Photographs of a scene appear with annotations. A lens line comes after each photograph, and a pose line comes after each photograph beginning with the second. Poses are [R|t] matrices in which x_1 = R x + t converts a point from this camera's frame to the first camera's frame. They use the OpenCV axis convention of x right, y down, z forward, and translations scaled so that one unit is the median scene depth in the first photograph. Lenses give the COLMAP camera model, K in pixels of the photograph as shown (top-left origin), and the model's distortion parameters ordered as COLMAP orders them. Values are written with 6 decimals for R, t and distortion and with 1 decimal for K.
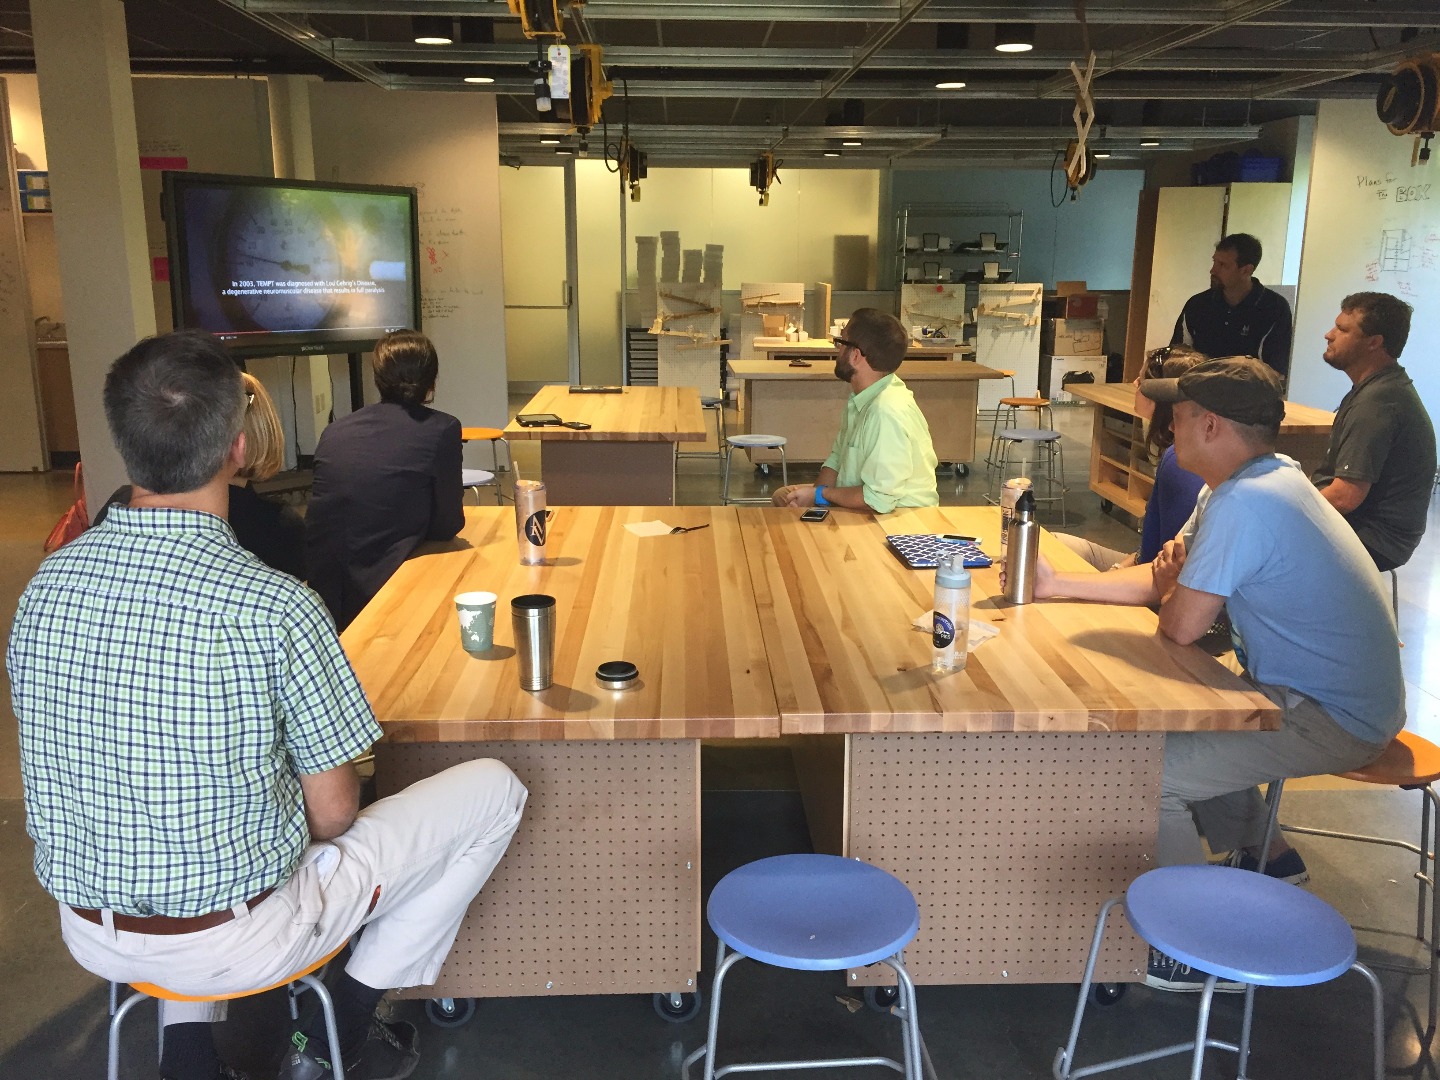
lens RADIAL K [[1241.0, 0, 706.6], [0, 1241.0, 550.0], [0, 0, 1]] dist [0.046626, -0.058997]
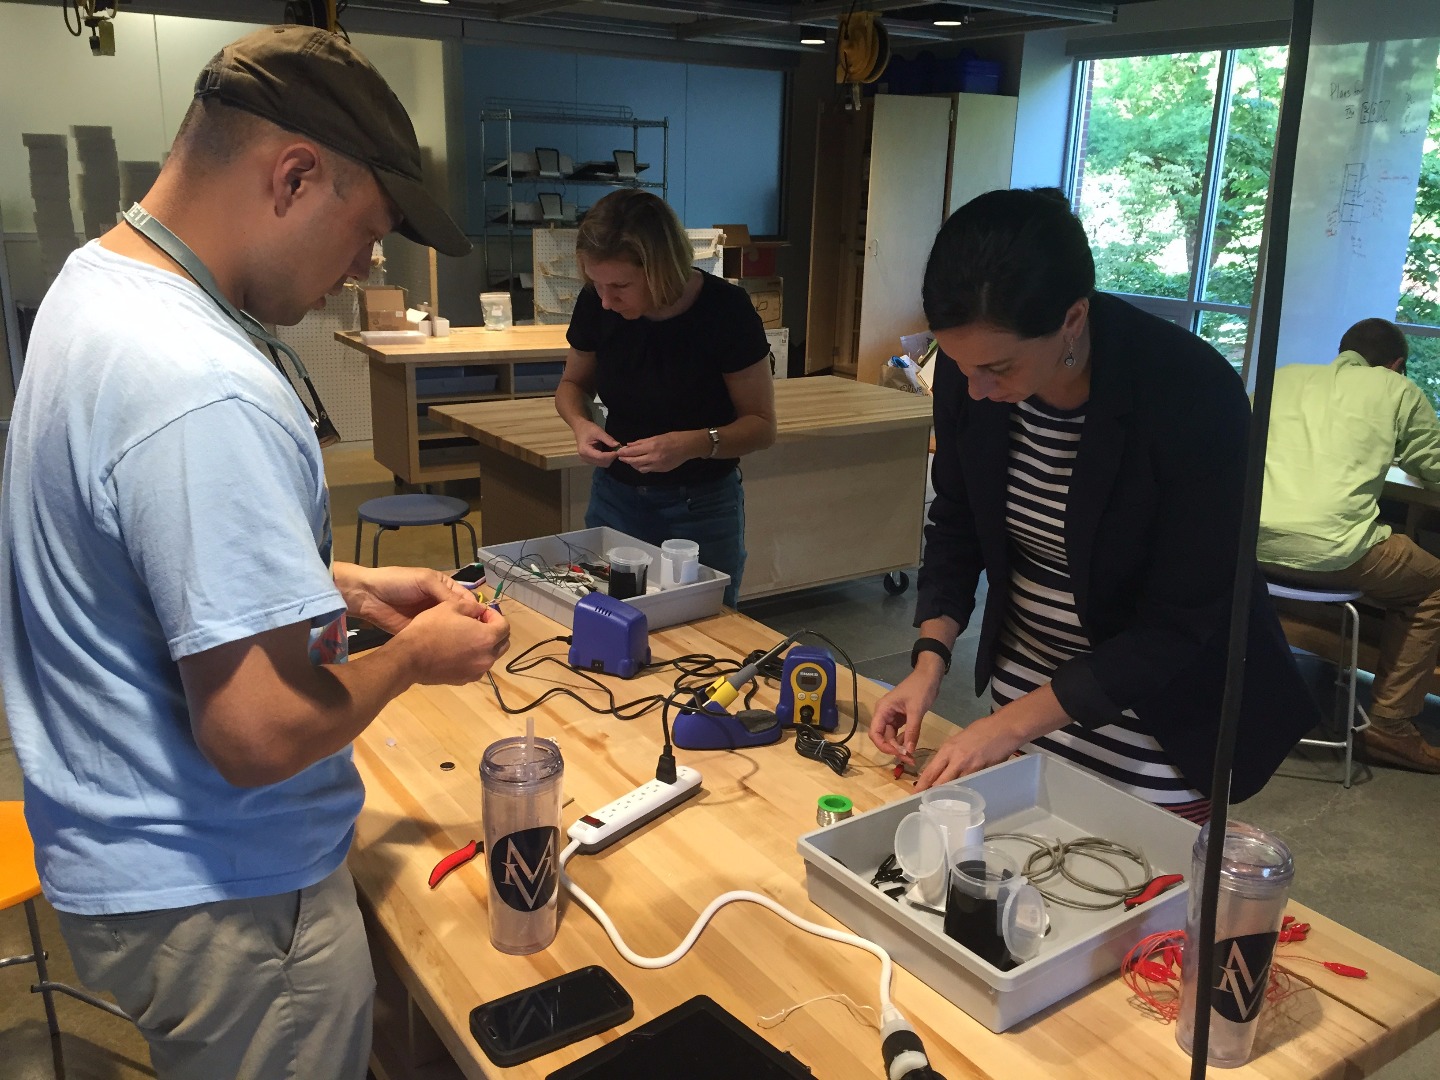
lens RADIAL K [[1241.0, 0, 712.3], [0, 1241.0, 542.4], [0, 0, 1]] dist [0.046626, -0.058997]
pose [[0.846160, -0.129923, 0.516850, -0.112661], [0.099795, 0.991301, 0.085809, -0.102388], [-0.523502, -0.021029, 0.851765, 0.417849]]
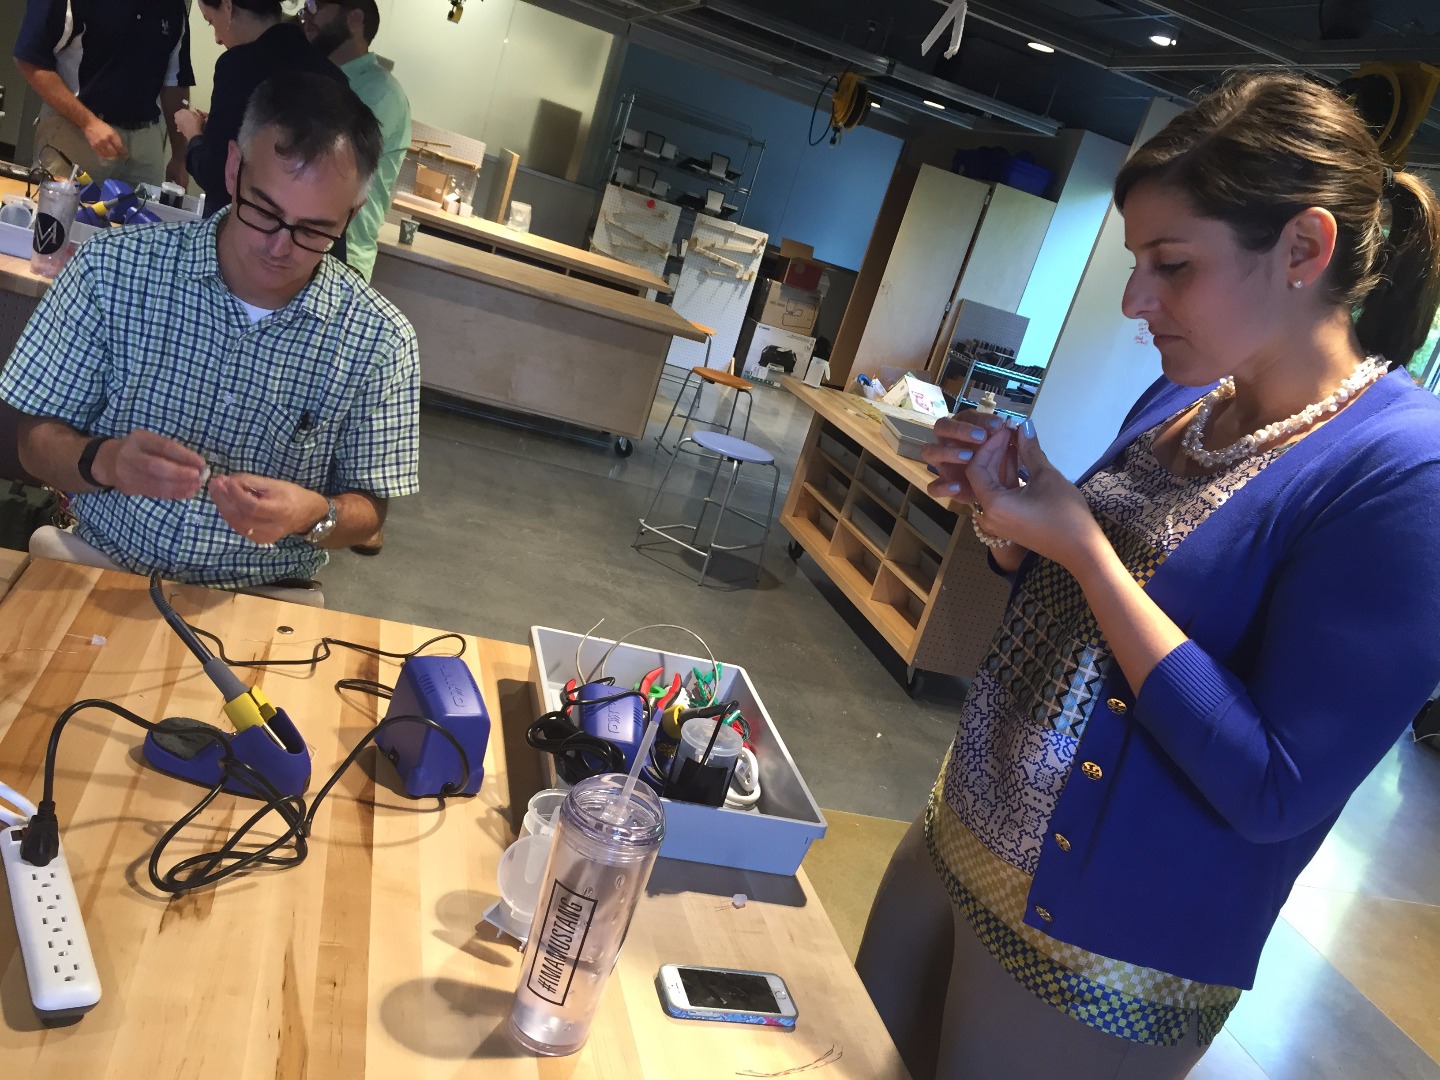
lens RADIAL K [[1241.0, 0, 713.9], [0, 1241.0, 530.9], [0, 0, 1]] dist [0.046626, -0.058997]
pose [[0.931205, 0.219109, 0.291287, 0.036964], [-0.237098, 0.971096, 0.027504, -0.035914], [-0.276841, -0.094675, 0.956240, 0.197610]]
